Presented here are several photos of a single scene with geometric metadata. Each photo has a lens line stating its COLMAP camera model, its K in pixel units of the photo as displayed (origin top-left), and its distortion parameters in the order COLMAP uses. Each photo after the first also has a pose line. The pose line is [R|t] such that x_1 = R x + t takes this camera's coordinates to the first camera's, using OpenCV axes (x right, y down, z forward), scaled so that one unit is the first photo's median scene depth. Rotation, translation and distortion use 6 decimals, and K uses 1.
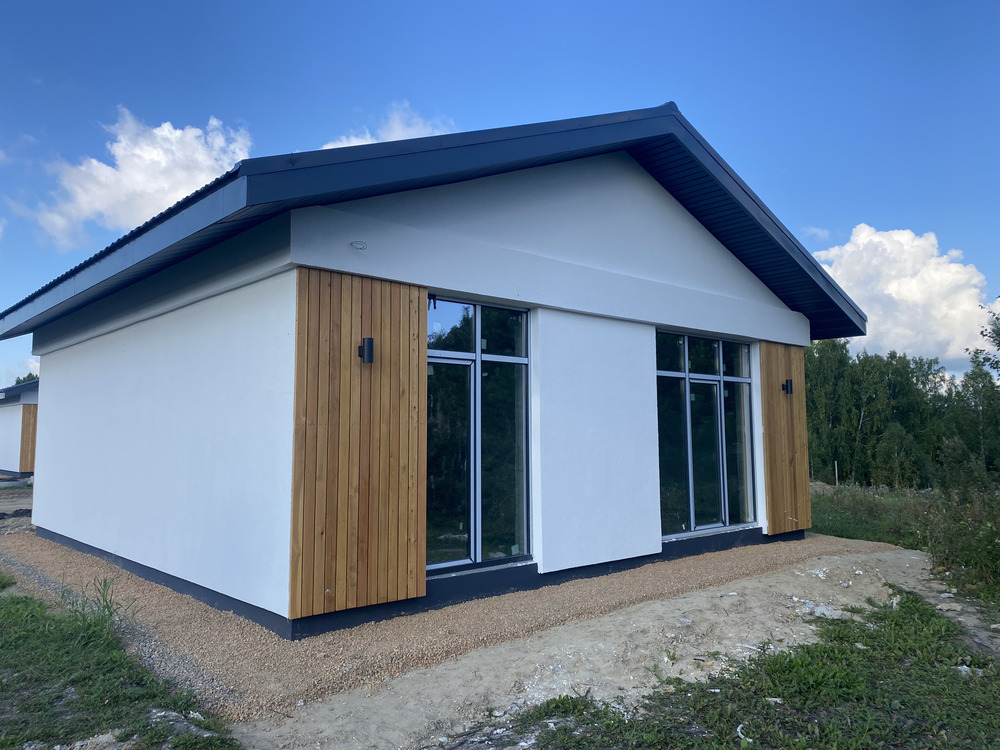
lens RADIAL K [[735.9, 0, 464.7], [0, 735.9, 373.9], [0, 0, 1]] dist [0.169593, -0.001090]
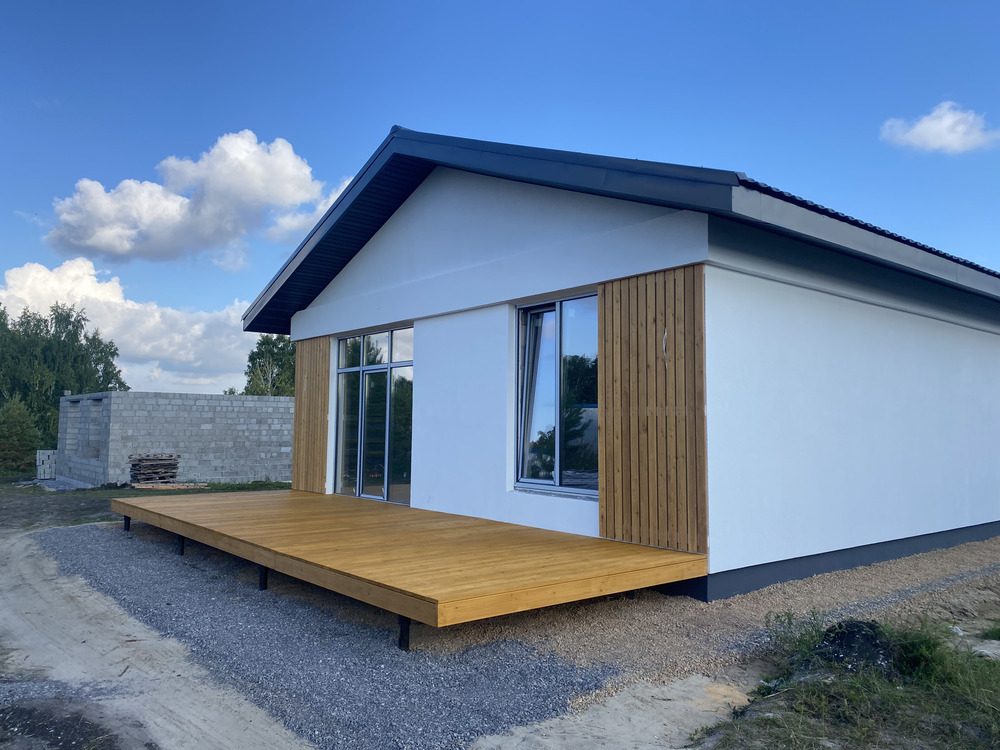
lens RADIAL K [[800.1, 0, 500.0], [0, 800.1, 375.0], [0, 0, 1]] dist [-0.000400, -0.000728]
pose [[-0.026822, -0.056840, -0.998023, 1.515535], [0.092304, 0.993976, -0.059090, 0.105436], [0.995370, -0.093706, -0.021413, 1.203287]]
